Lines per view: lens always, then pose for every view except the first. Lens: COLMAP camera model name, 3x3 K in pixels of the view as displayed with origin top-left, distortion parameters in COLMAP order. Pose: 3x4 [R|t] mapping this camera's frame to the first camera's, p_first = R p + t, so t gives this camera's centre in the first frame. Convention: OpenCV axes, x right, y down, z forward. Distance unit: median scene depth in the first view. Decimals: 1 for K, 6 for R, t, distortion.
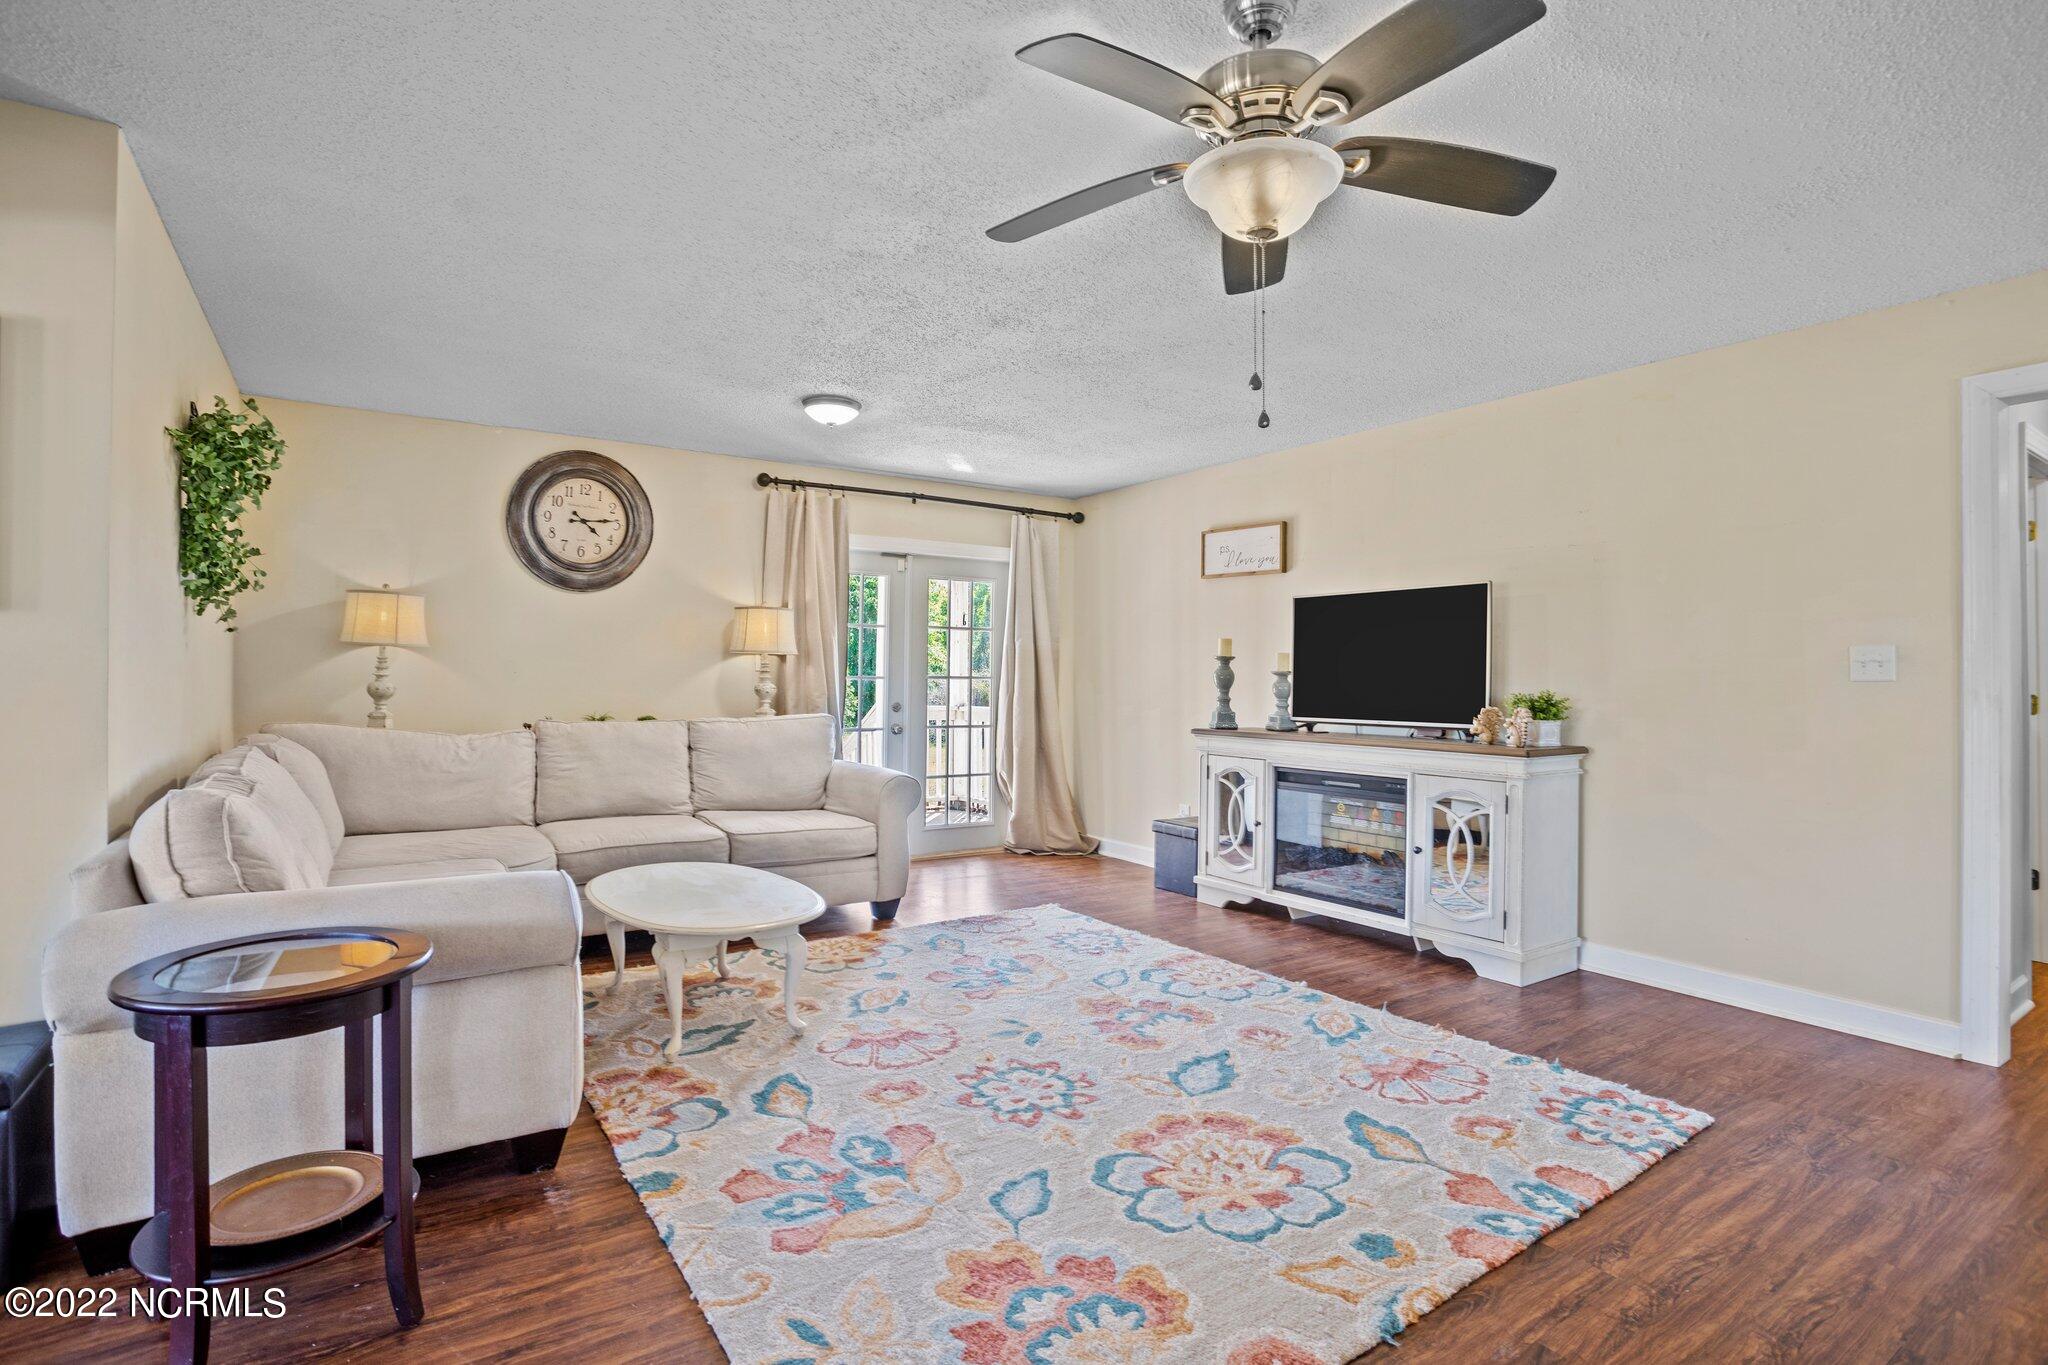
lens RADIAL K [[975.7, 0, 1022.7], [0, 975.7, 681.5], [0, 0, 1]] dist [-0.035160, 0.002733]
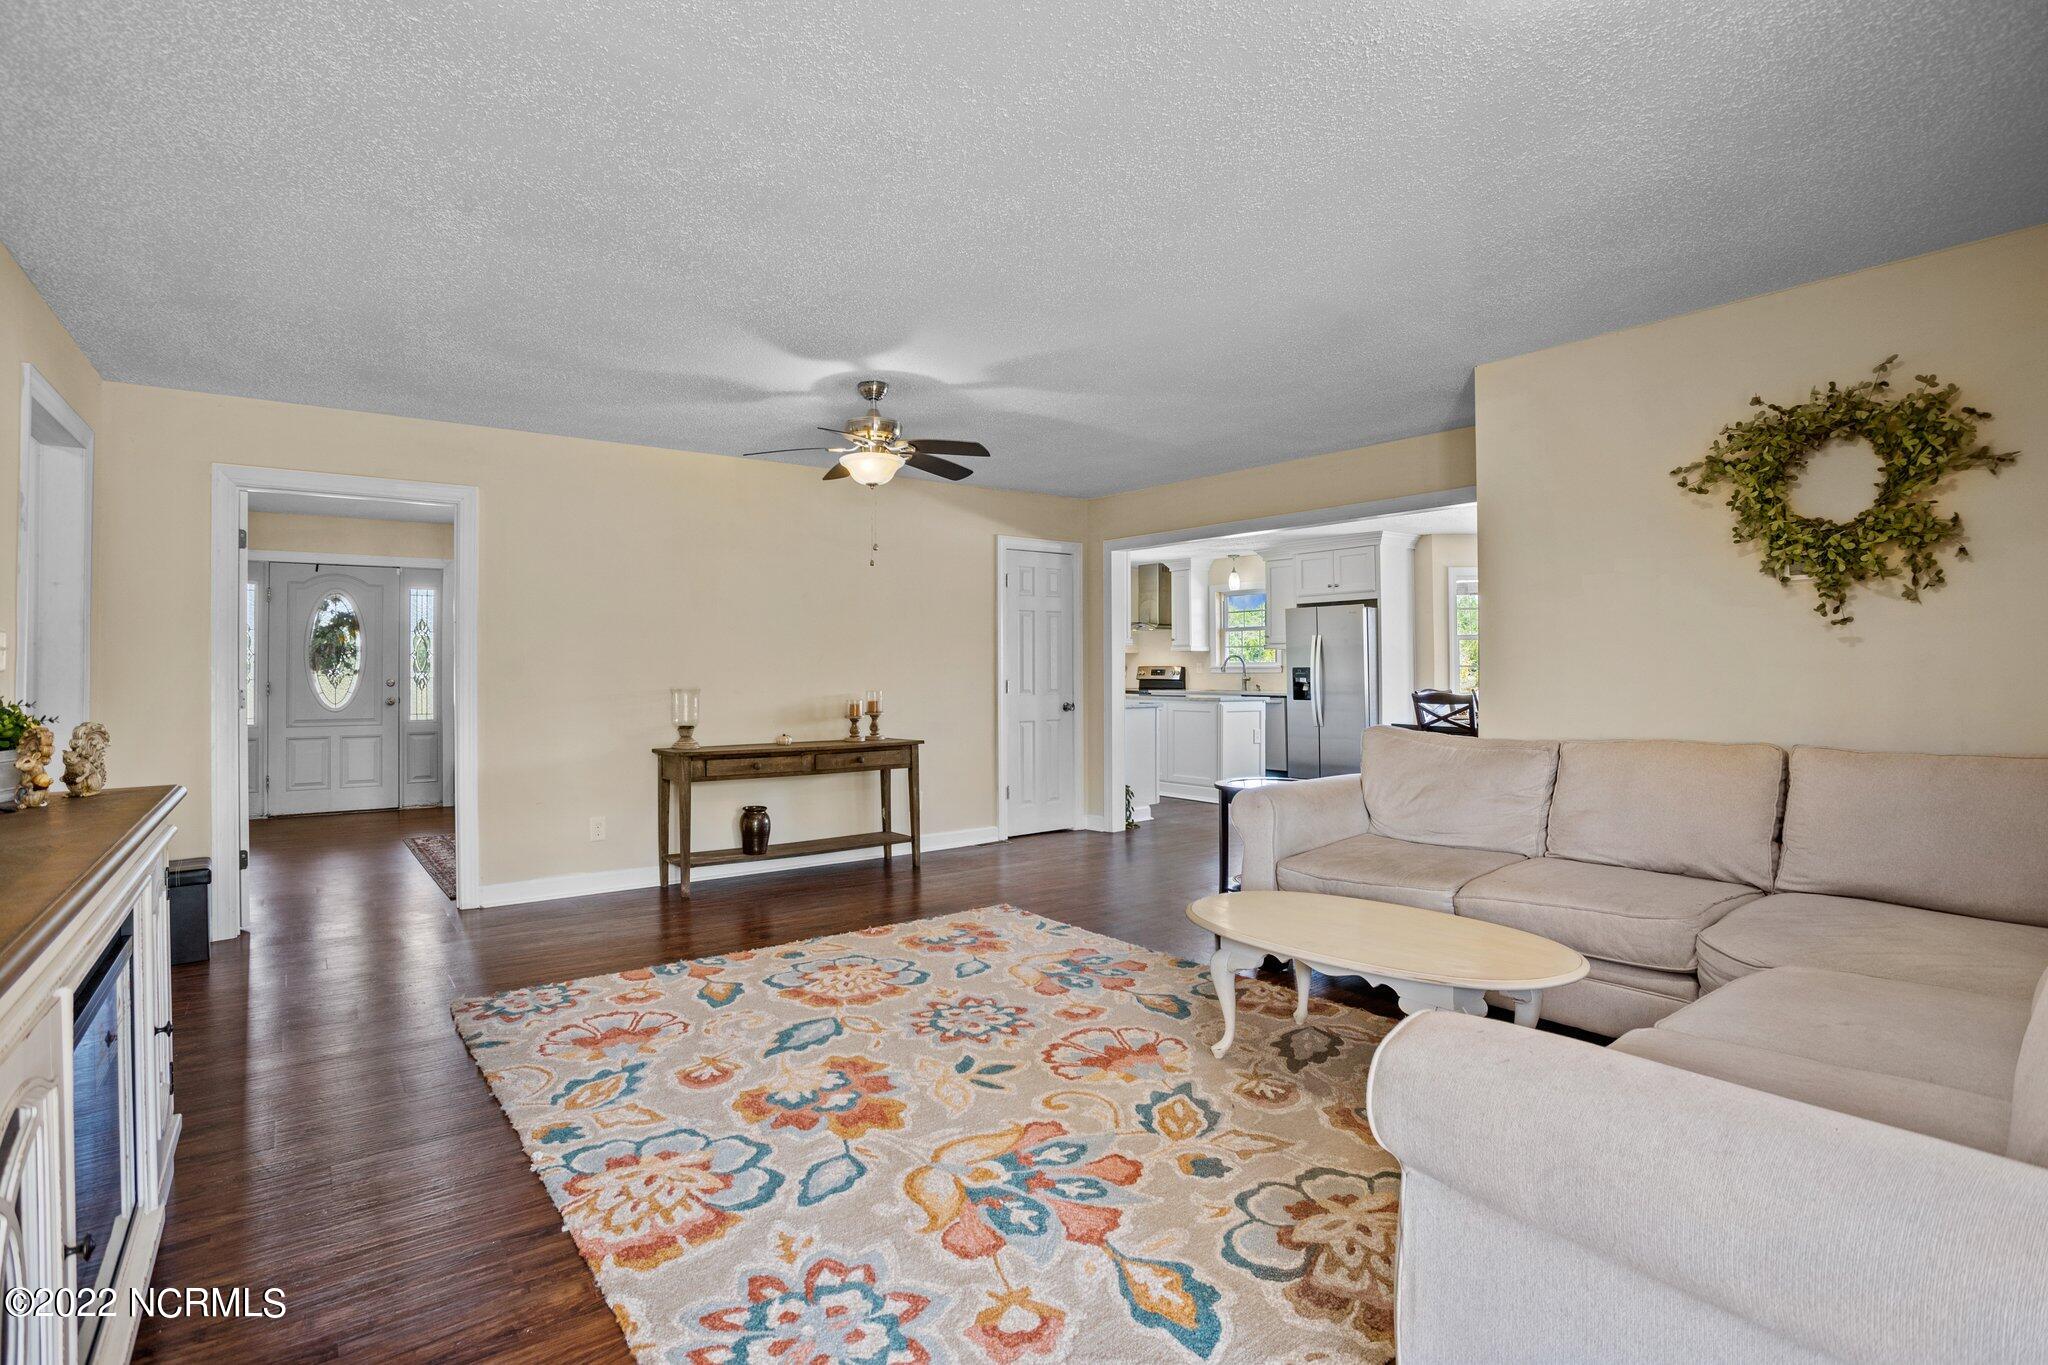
lens RADIAL K [[975.7, 0, 1028.4], [0, 975.7, 670.3], [0, 0, 1]] dist [-0.035160, 0.002733]
pose [[-0.997432, 0.000429, -0.071618, 0.018182], [-0.000227, 0.999958, 0.009148, -0.013424], [0.071619, 0.009141, -0.997390, 2.086852]]
